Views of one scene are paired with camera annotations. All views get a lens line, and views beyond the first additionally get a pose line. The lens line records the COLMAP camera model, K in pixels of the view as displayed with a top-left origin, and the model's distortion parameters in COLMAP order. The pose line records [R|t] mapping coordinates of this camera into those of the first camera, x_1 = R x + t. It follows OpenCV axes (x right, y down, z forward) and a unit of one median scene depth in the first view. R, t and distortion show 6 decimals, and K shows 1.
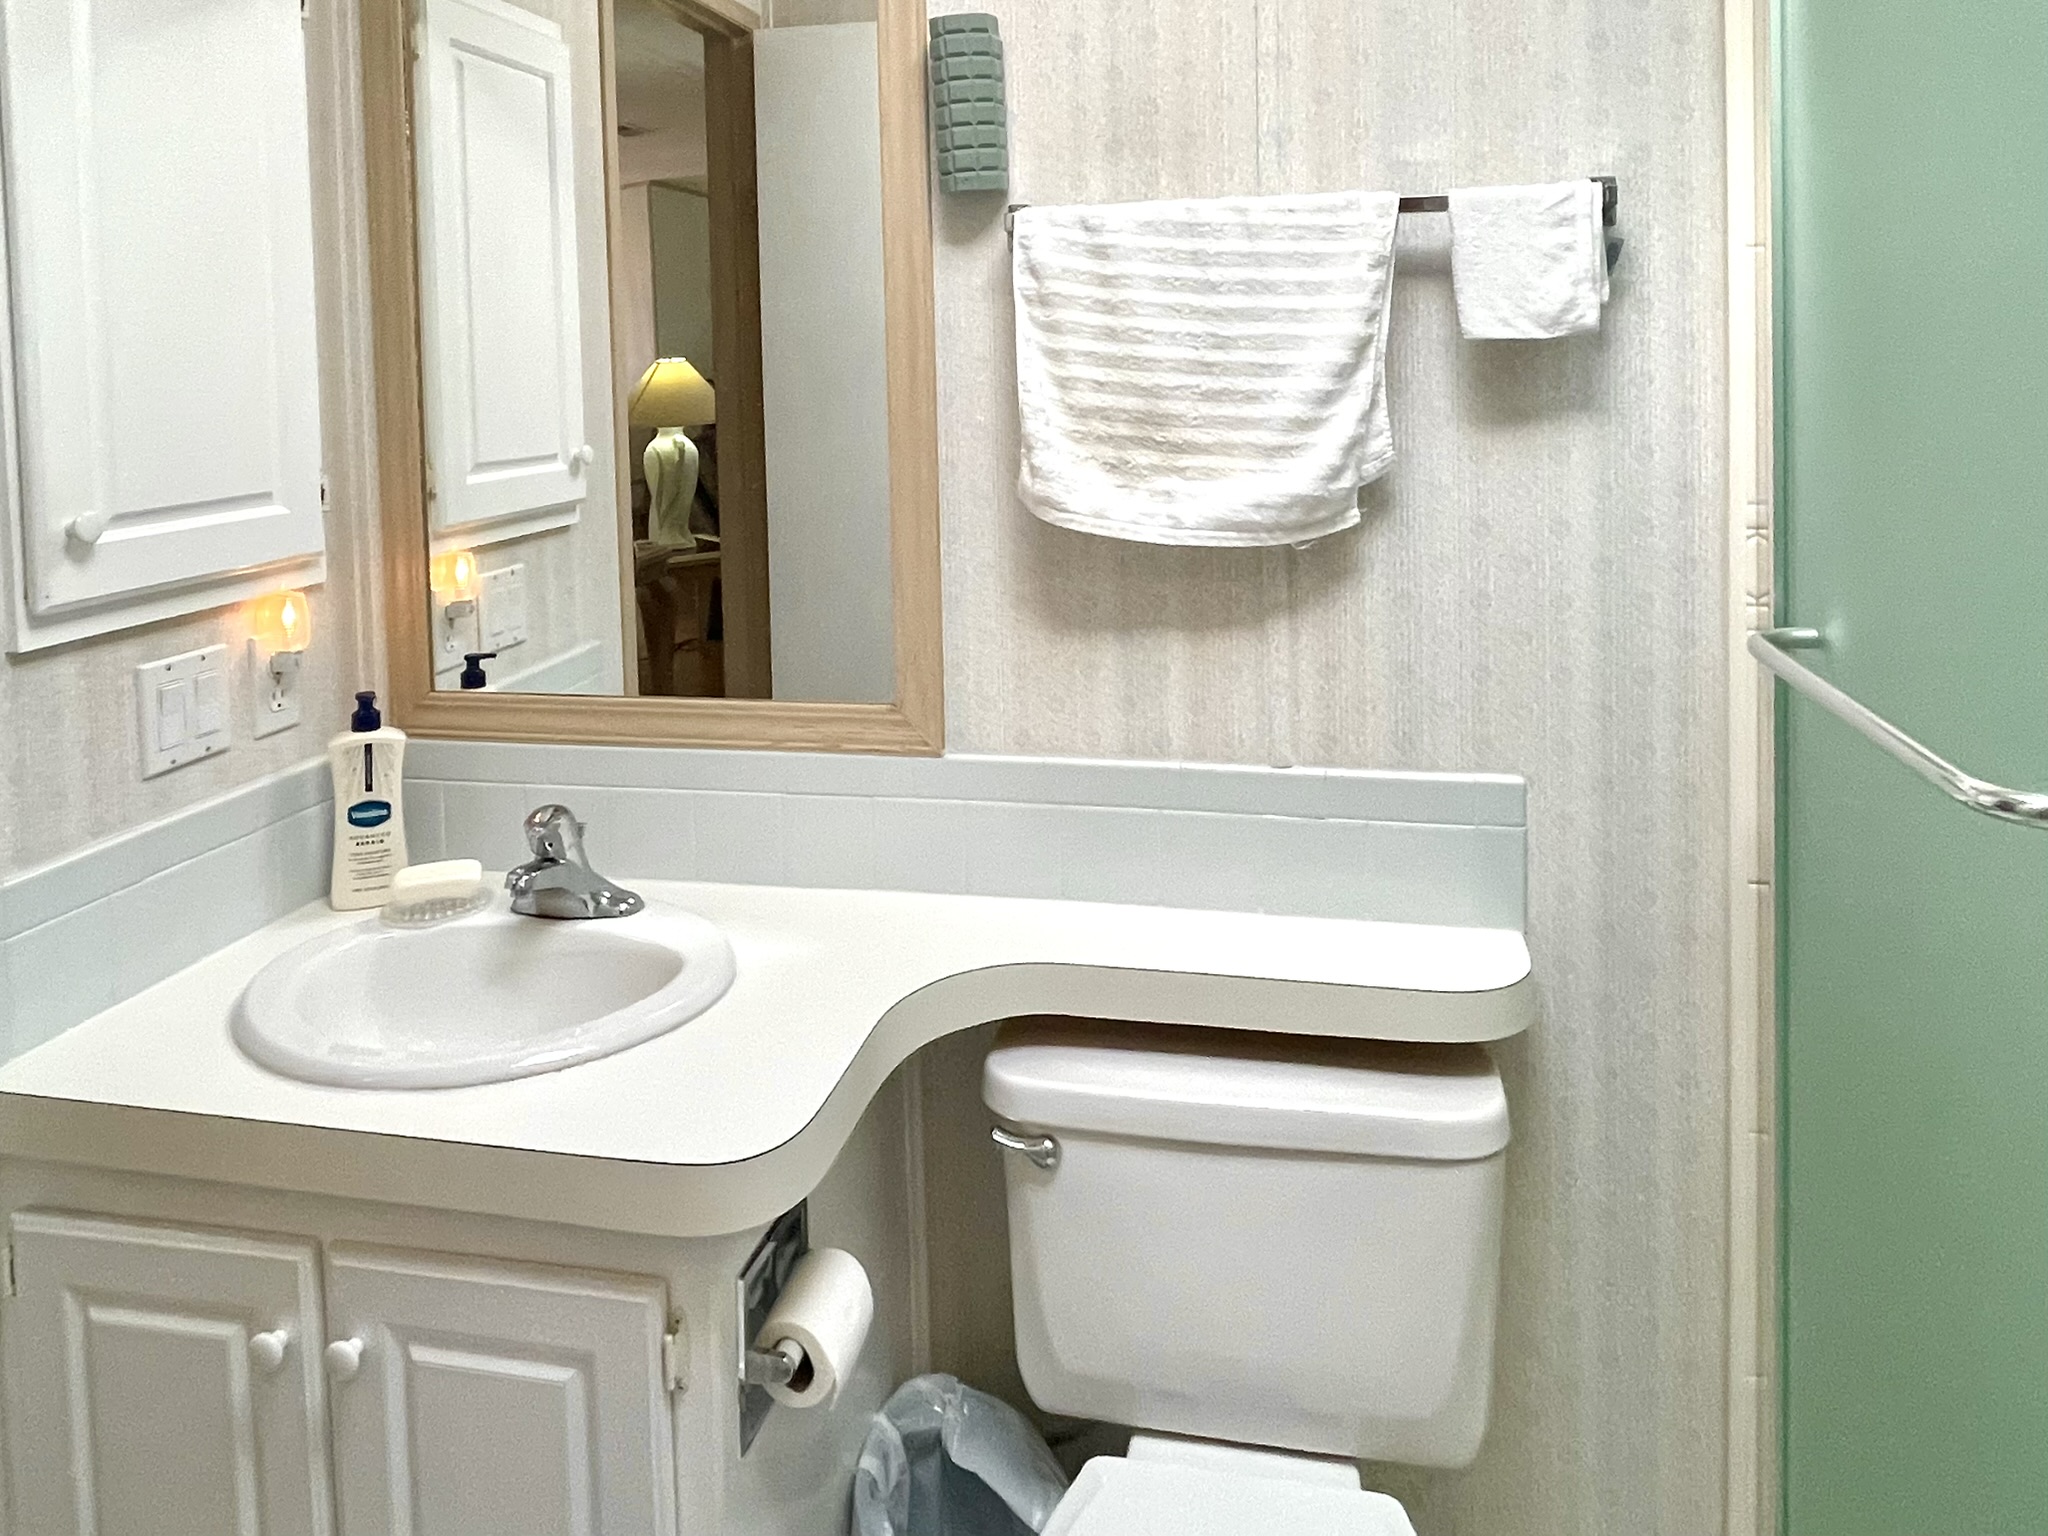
lens RADIAL K [[1431.1, 0, 1020.7], [0, 1431.1, 421.7], [0, 0, 1]] dist [0.002977, 0.001336]
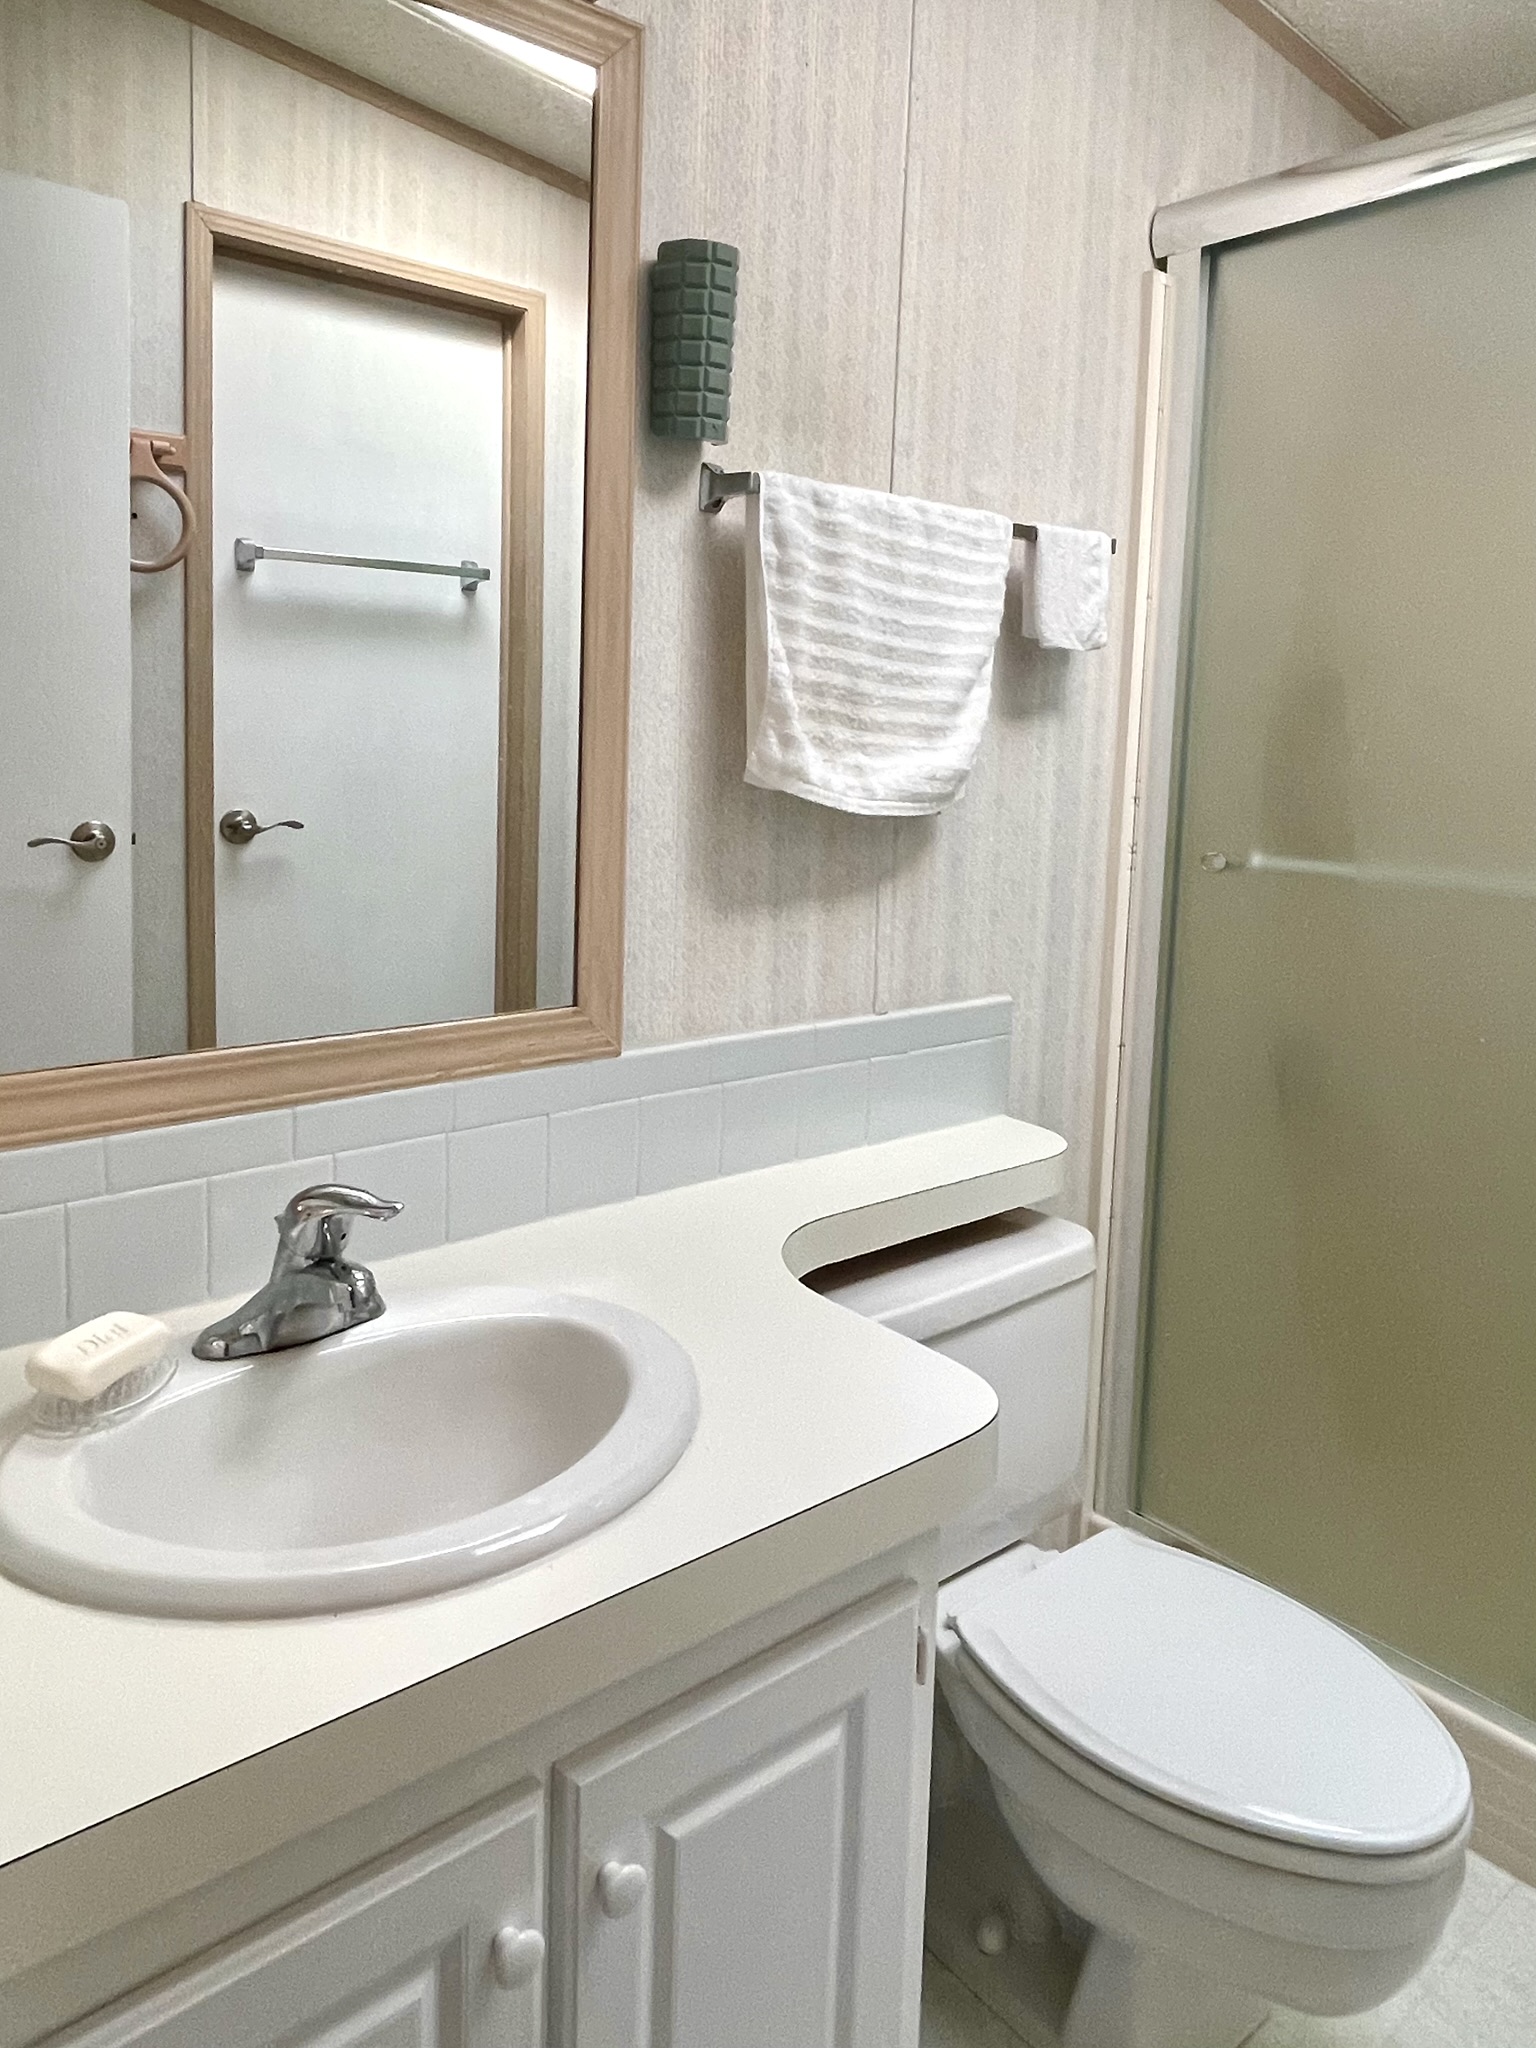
lens RADIAL K [[1397.7, 0, 774.0], [0, 1397.7, 881.2], [0, 0, 1]] dist [0.009201, -0.005382]
pose [[0.604378, -0.040309, 0.795677, -0.769866], [-0.011469, 0.998176, 0.059280, 0.073634], [-0.796615, -0.044954, 0.602813, 0.417370]]
